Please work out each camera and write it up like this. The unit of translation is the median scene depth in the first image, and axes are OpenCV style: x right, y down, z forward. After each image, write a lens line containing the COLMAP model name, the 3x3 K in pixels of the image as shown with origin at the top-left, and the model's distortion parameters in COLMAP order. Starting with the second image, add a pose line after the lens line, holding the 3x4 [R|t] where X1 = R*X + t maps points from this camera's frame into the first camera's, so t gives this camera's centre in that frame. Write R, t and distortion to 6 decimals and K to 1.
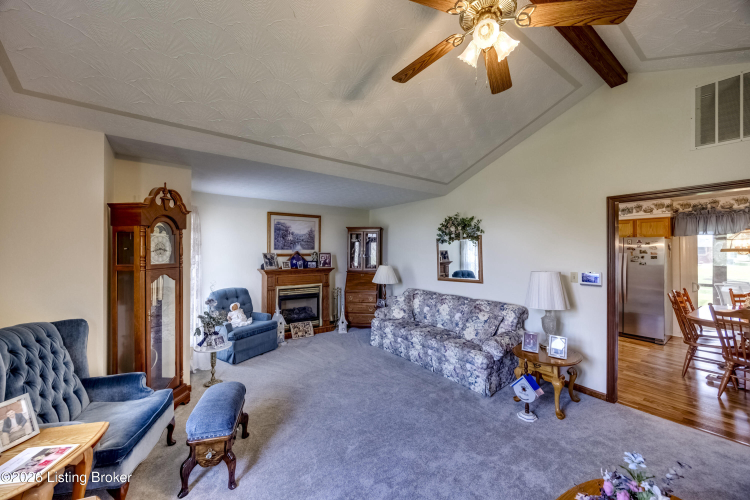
lens RADIAL K [[286.9, 0, 377.1], [0, 286.9, 250.1], [0, 0, 1]] dist [-0.002111, -0.000009]
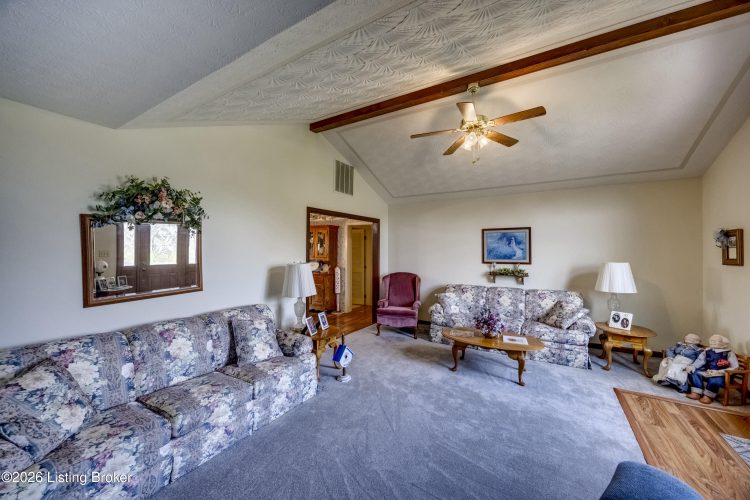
lens RADIAL K [[286.9, 0, 377.6], [0, 286.9, 251.1], [0, 0, 1]] dist [-0.002111, -0.000009]
pose [[-0.397683, -0.007852, 0.917489, -0.223866], [-0.010786, 0.999934, 0.003883, 0.007629], [-0.917459, -0.008352, -0.397742, 0.456141]]
